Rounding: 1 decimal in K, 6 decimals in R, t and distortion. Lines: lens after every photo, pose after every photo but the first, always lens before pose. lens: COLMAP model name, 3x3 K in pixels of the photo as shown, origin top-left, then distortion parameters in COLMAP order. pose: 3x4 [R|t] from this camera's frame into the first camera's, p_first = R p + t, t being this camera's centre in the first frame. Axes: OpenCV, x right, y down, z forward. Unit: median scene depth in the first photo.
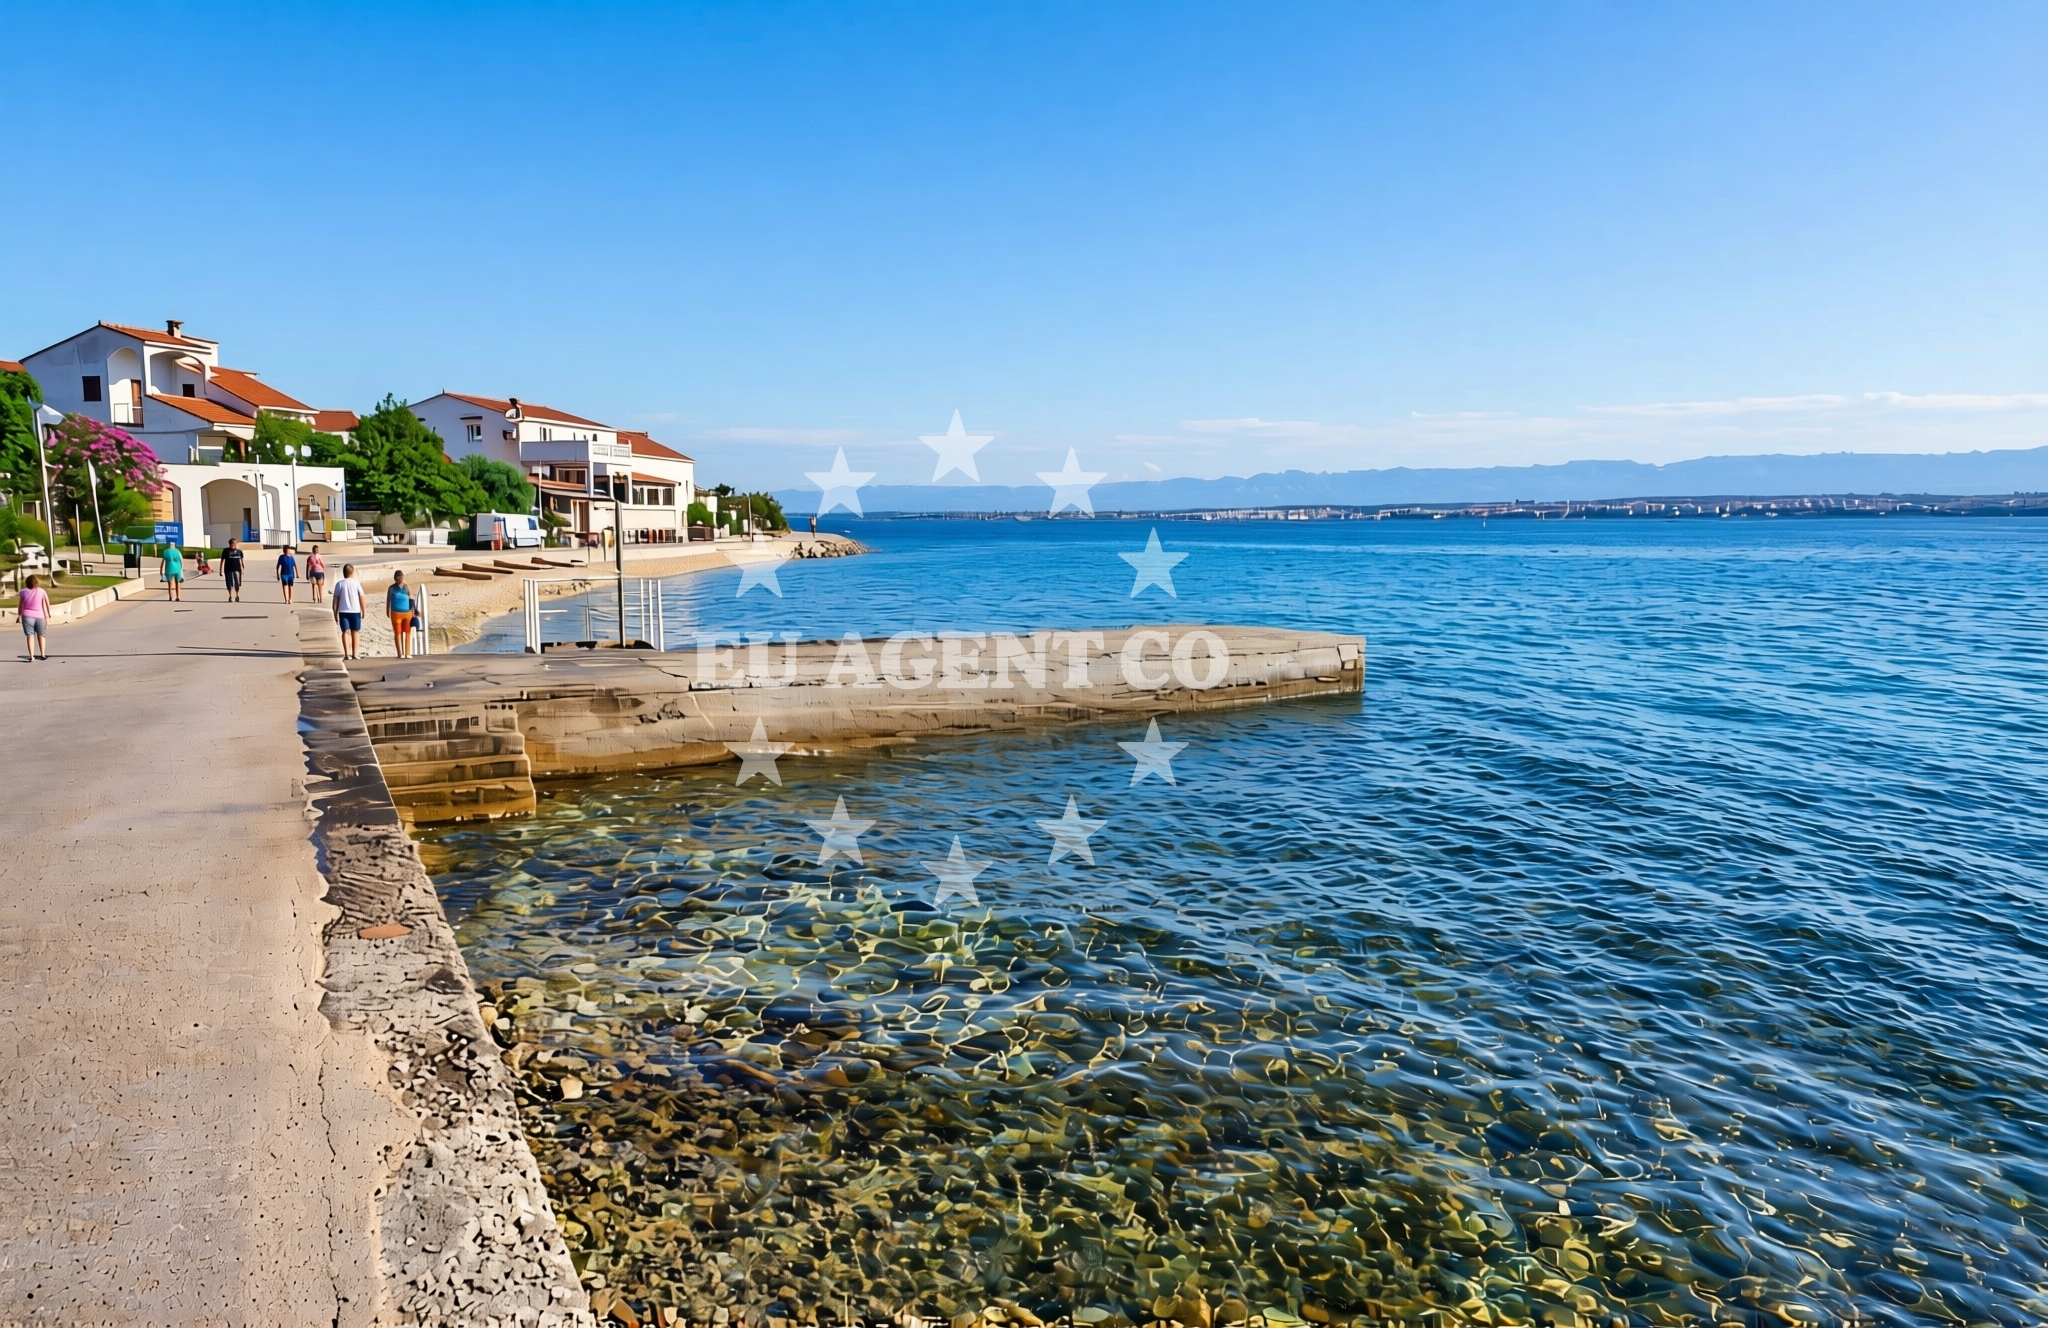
lens RADIAL K [[1539.5, 0, 1017.9], [0, 1539.5, 664.9], [0, 0, 1]] dist [0.014150, 0.011407]
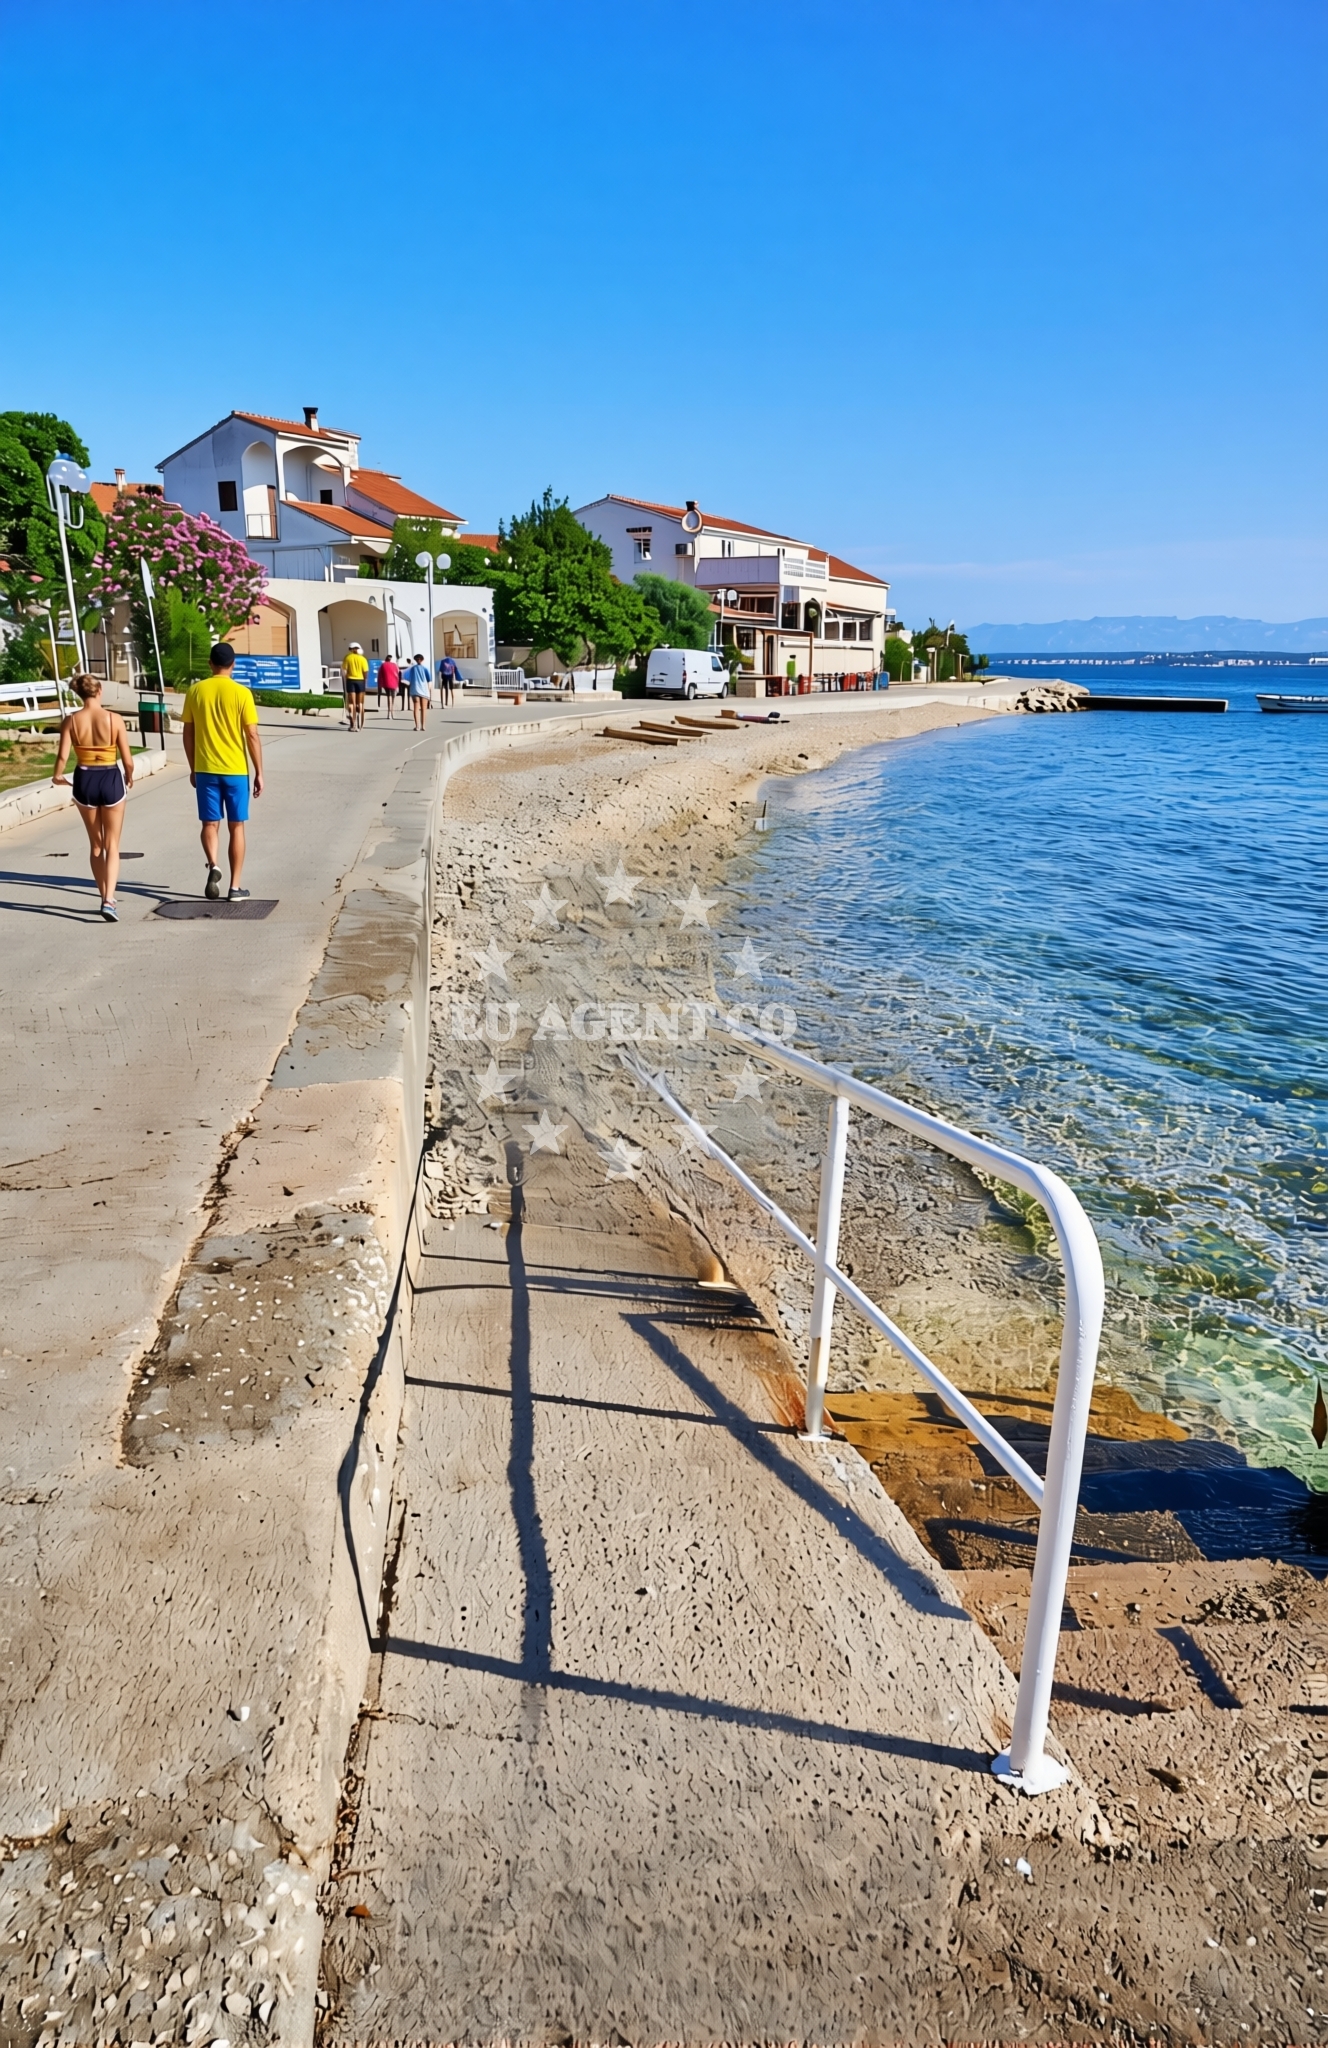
lens RADIAL K [[1539.5, 0, 642.3], [0, 1539.5, 1067.6], [0, 0, 1]] dist [0.014150, 0.011407]
pose [[0.949567, 0.089842, -0.300416, -0.095306], [-0.039832, 0.984874, 0.168630, -0.020585], [0.311022, -0.148160, 0.938783, 0.225191]]
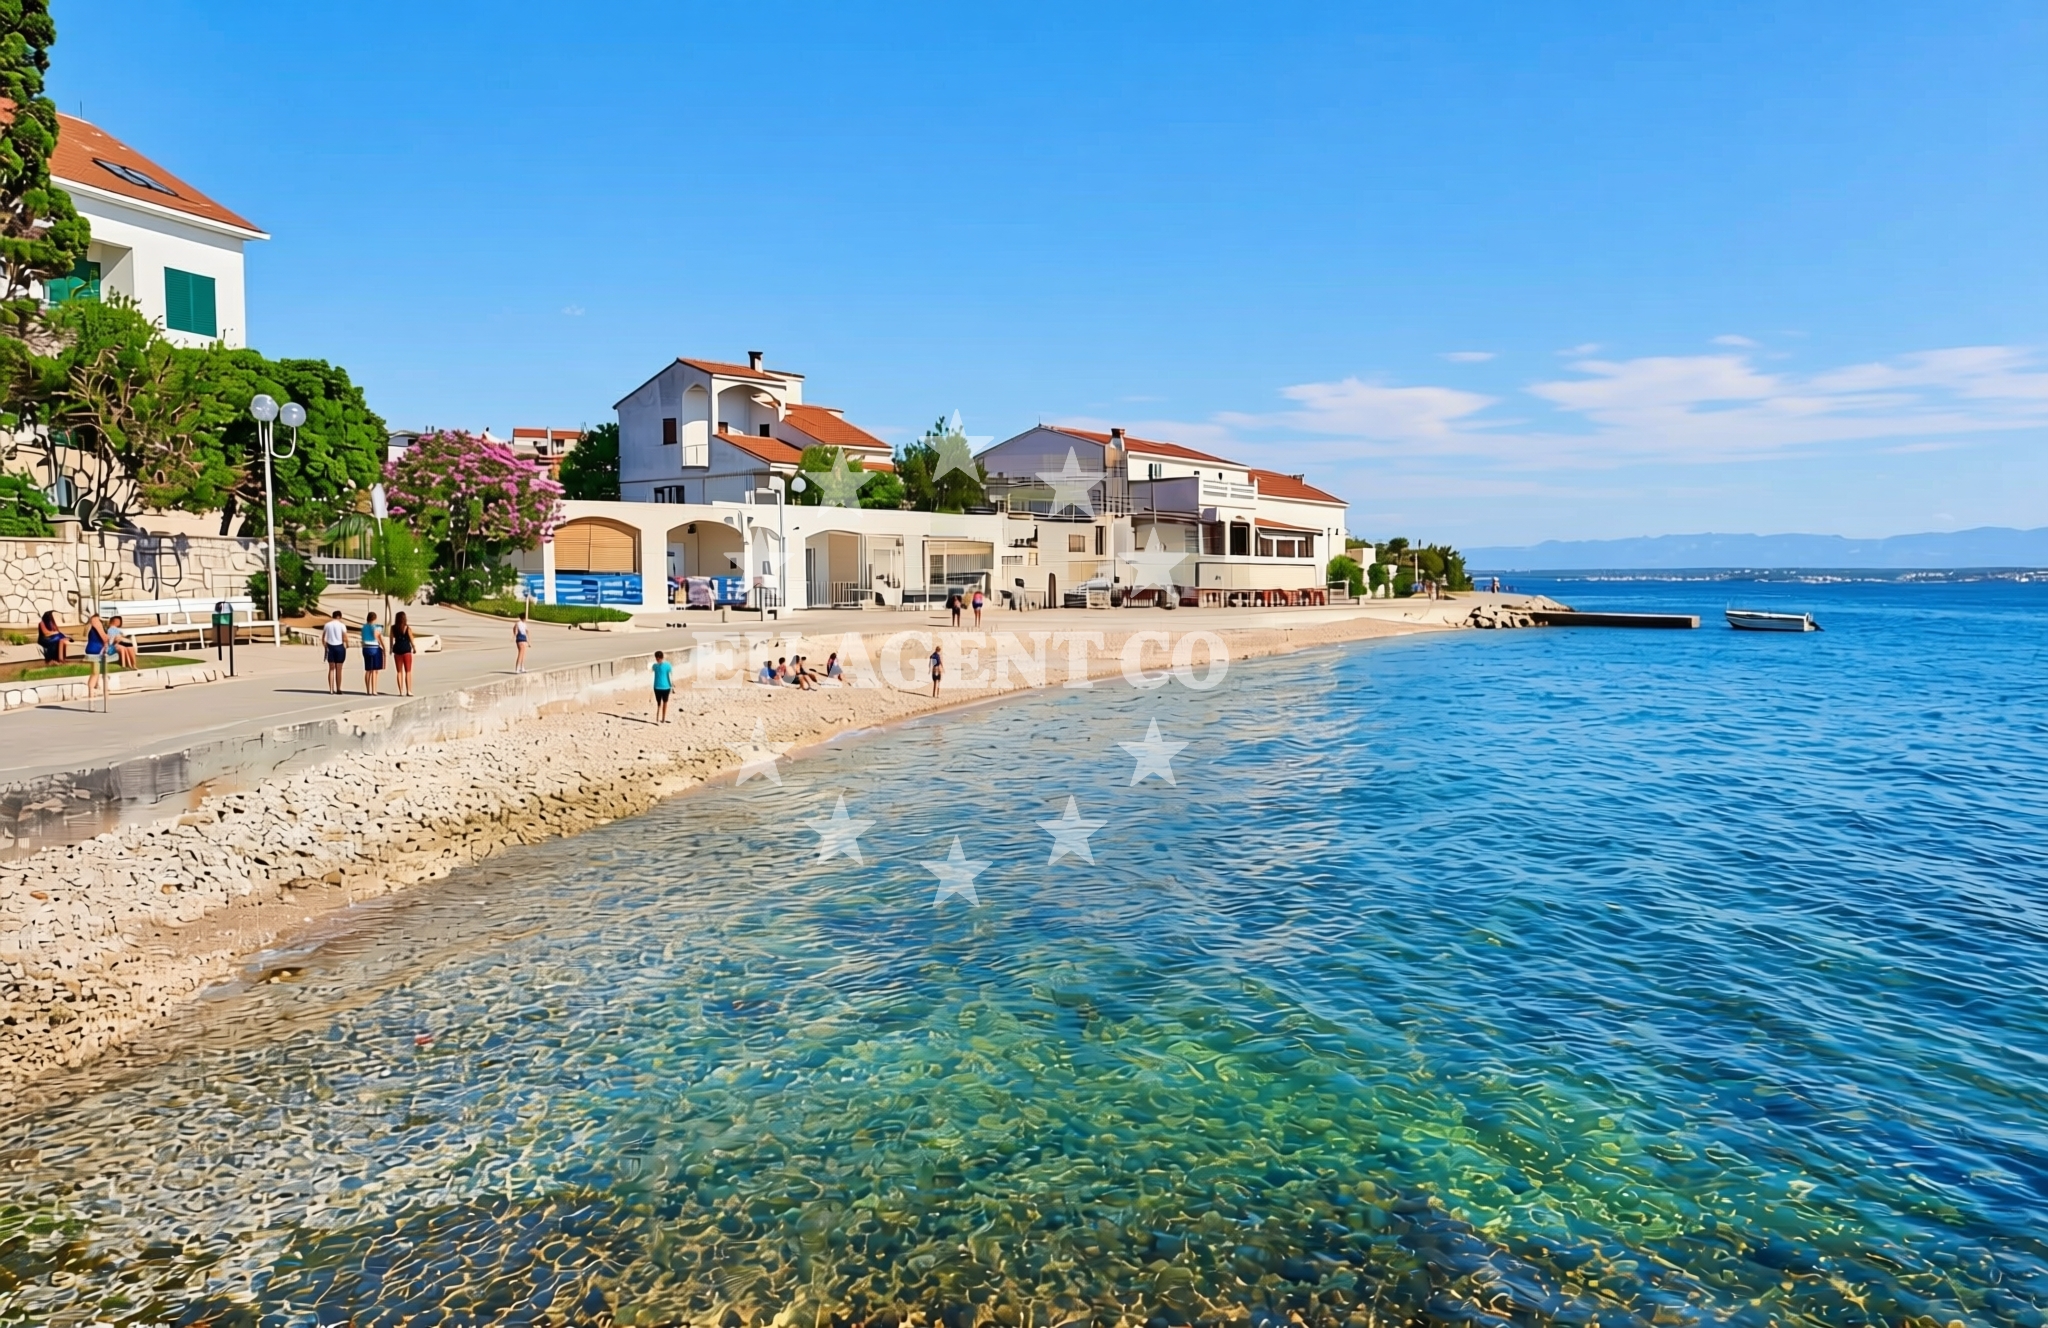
lens RADIAL K [[1539.5, 0, 1014.4], [0, 1539.5, 660.0], [0, 0, 1]] dist [0.014150, 0.011407]
pose [[0.894458, 0.032644, -0.445958, -0.005582], [-0.050638, 0.998311, -0.028490, -0.026392], [0.444275, 0.048066, 0.894600, 0.277996]]
